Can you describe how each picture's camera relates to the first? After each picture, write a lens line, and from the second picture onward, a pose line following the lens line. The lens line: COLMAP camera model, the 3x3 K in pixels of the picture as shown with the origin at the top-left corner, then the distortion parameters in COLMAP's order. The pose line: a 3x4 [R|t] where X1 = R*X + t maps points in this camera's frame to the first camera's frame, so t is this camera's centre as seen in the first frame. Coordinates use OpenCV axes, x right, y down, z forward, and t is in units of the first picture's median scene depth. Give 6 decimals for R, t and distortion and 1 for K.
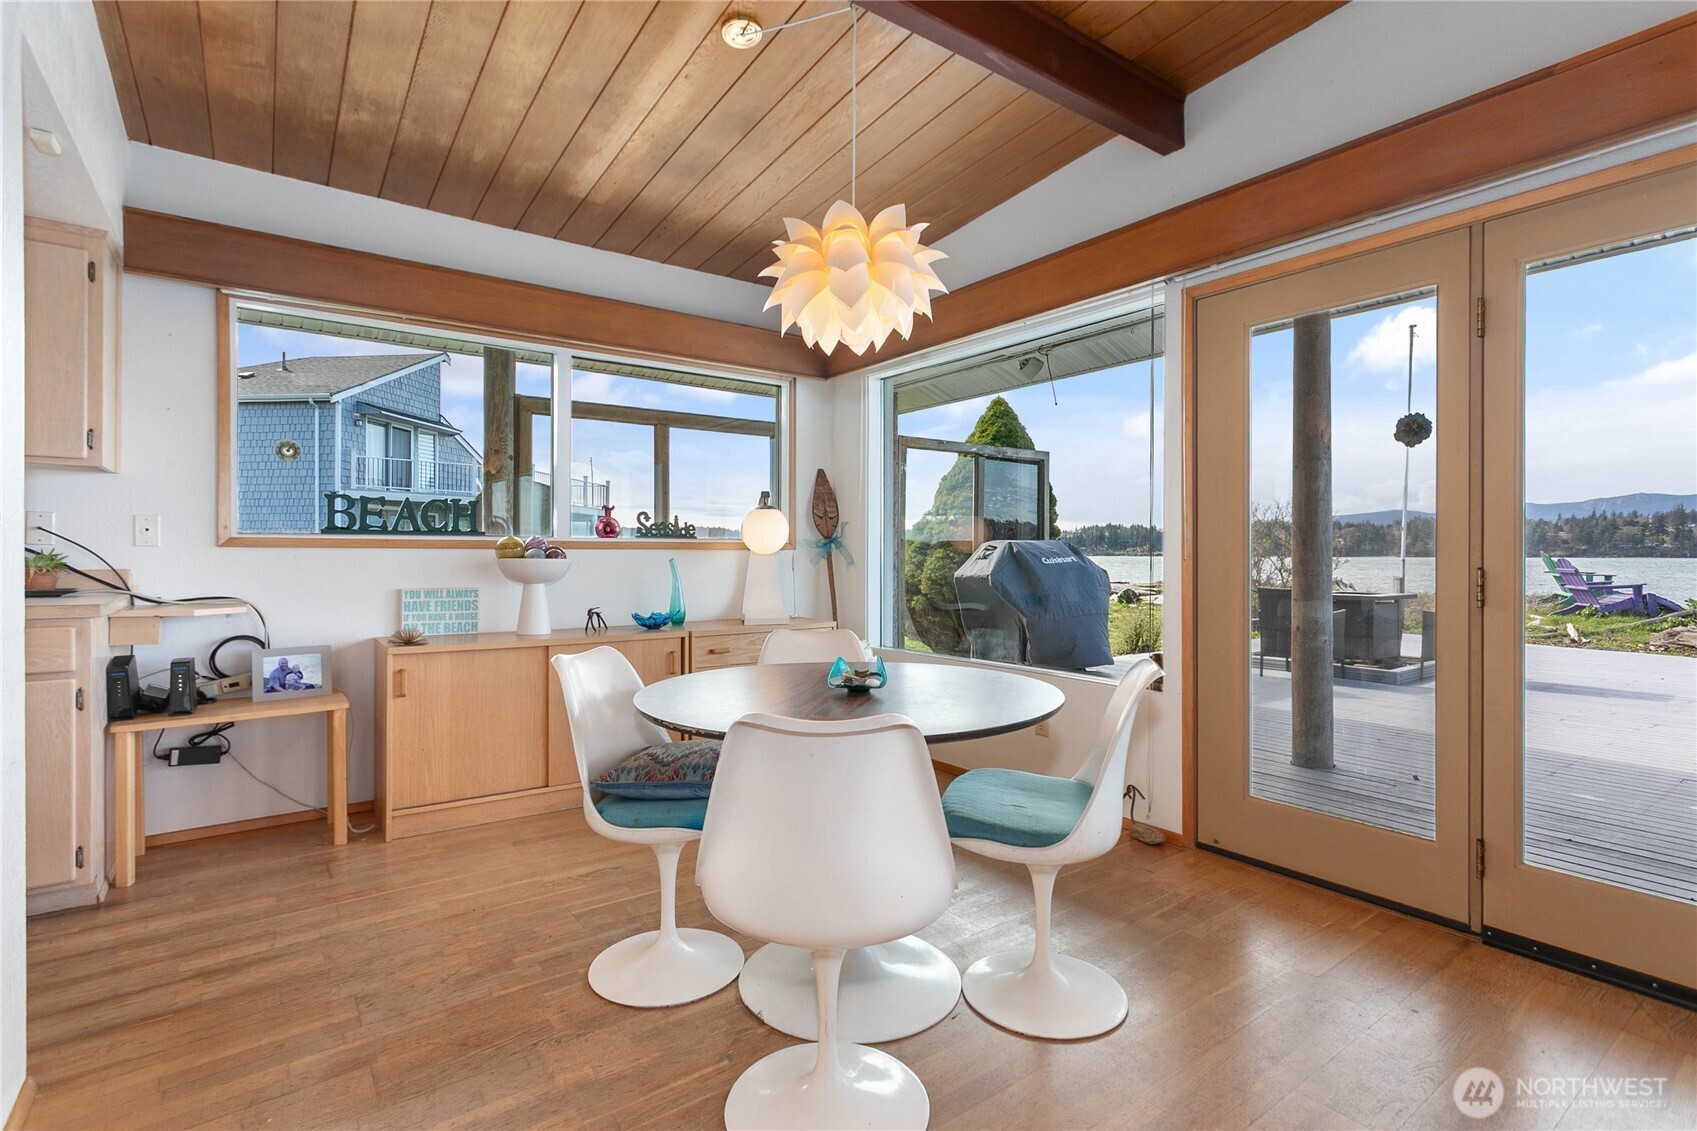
lens RADIAL K [[806.1, 0, 853.8], [0, 806.1, 556.3], [0, 0, 1]] dist [-0.001088, 0.001519]
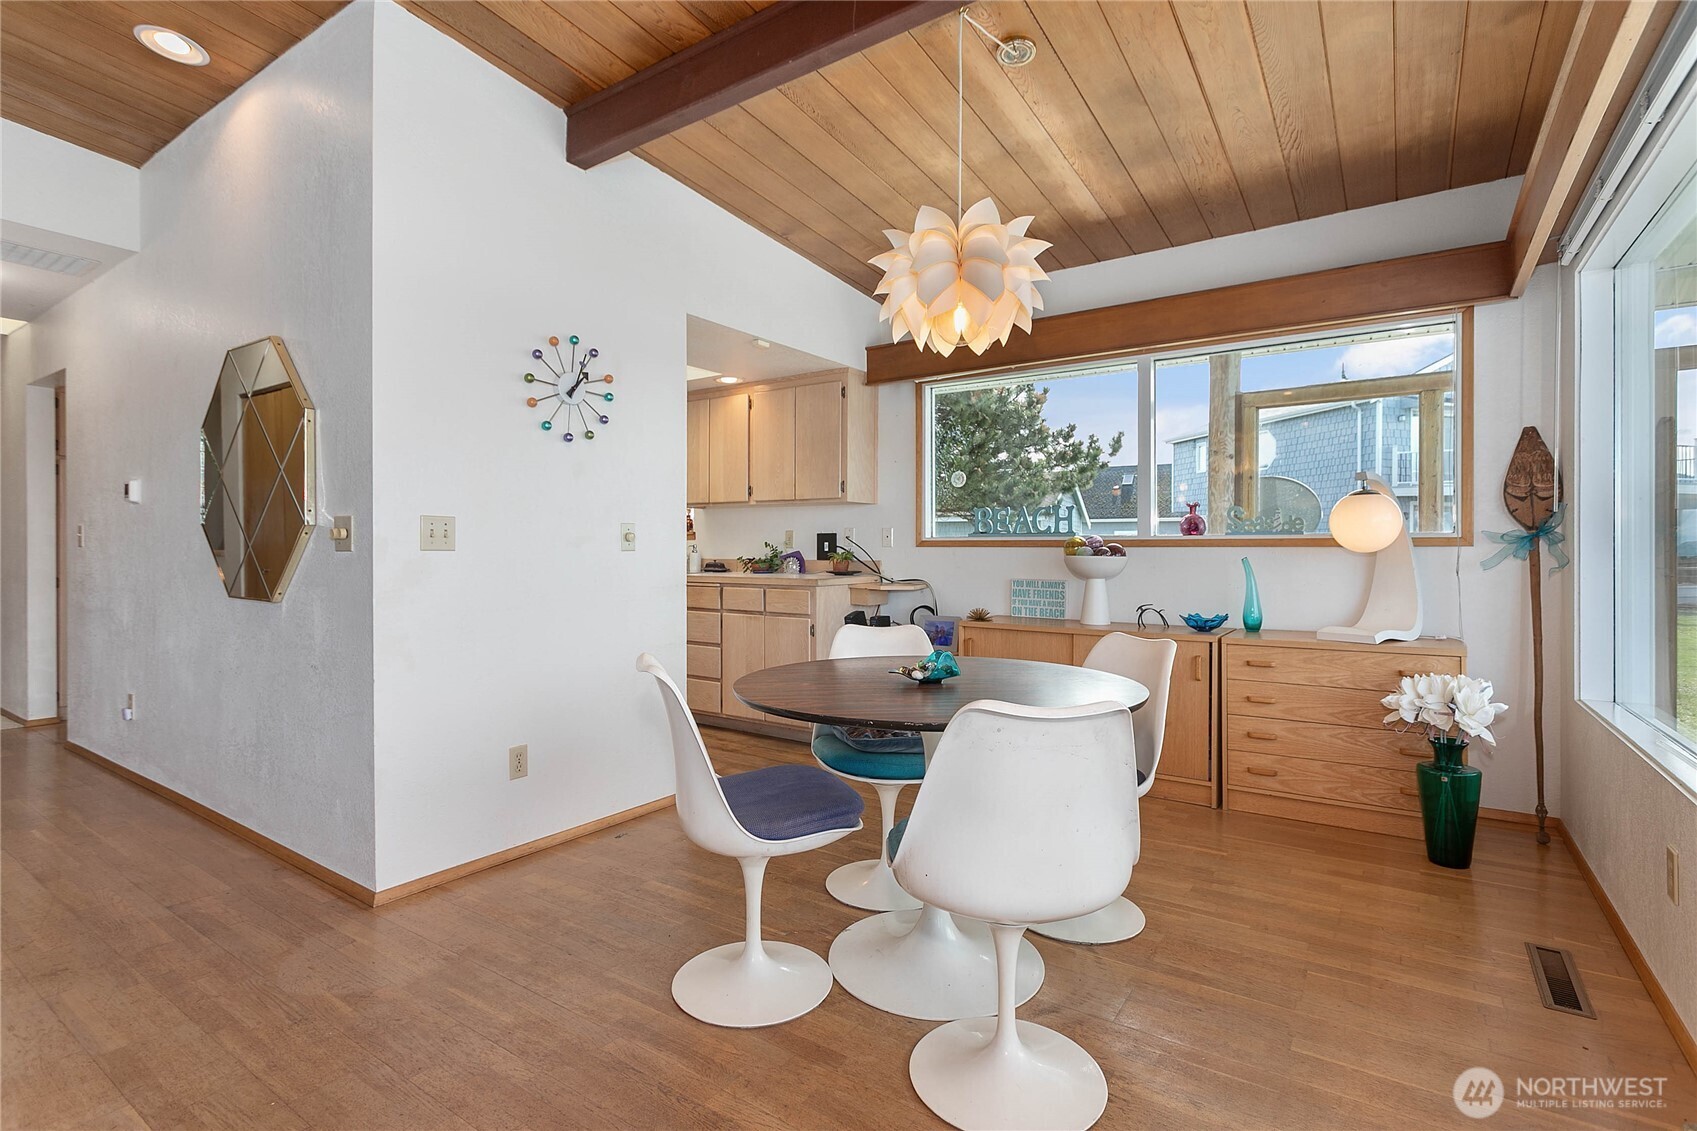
lens RADIAL K [[806.1, 0, 851.2], [0, 806.1, 554.0], [0, 0, 1]] dist [-0.001088, 0.001519]
pose [[0.328669, 0.003366, -0.944439, 0.545835], [-0.004872, 0.999986, 0.001868, -0.000391], [0.944433, 0.003987, 0.328681, 0.321709]]
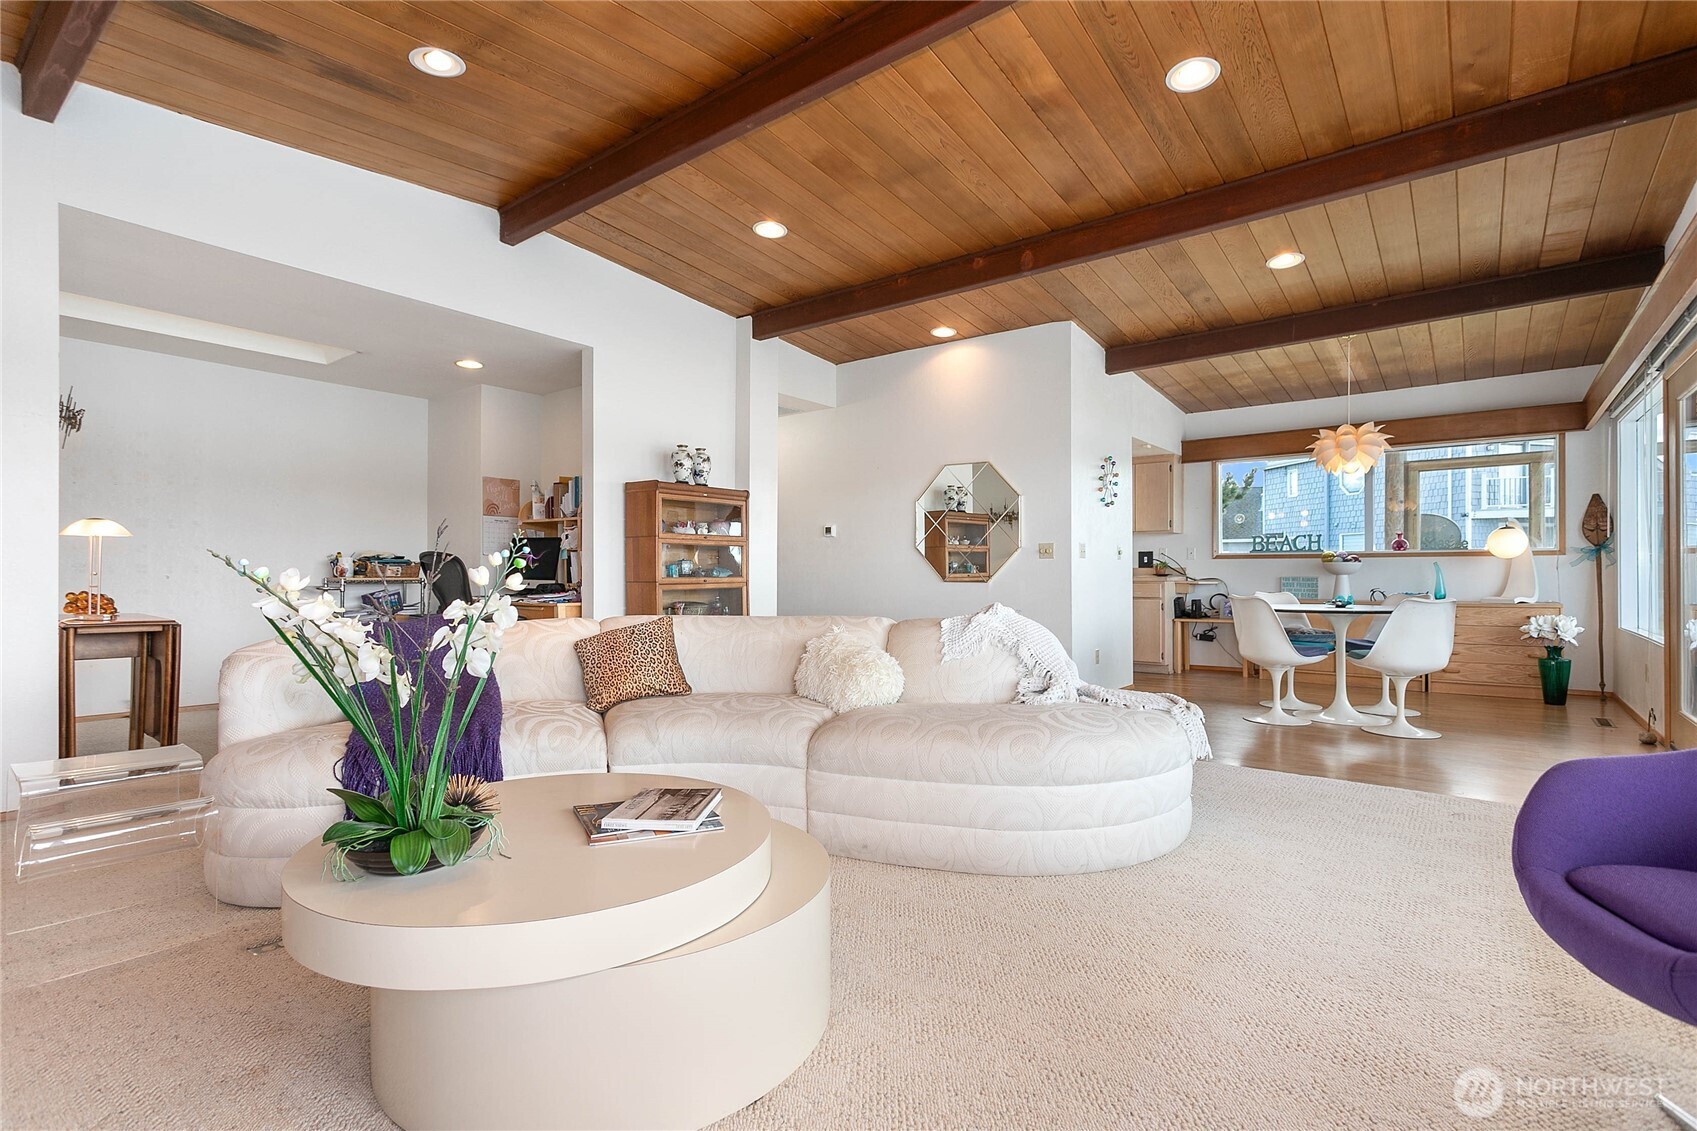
lens RADIAL K [[806.1, 0, 841.2], [0, 806.1, 576.2], [0, 0, 1]] dist [-0.001088, 0.001519]
pose [[0.262833, 0.001699, -0.964840, 1.212632], [-0.001357, 0.999998, 0.001391, 0.036216], [0.964840, 0.000944, 0.262835, -0.724989]]
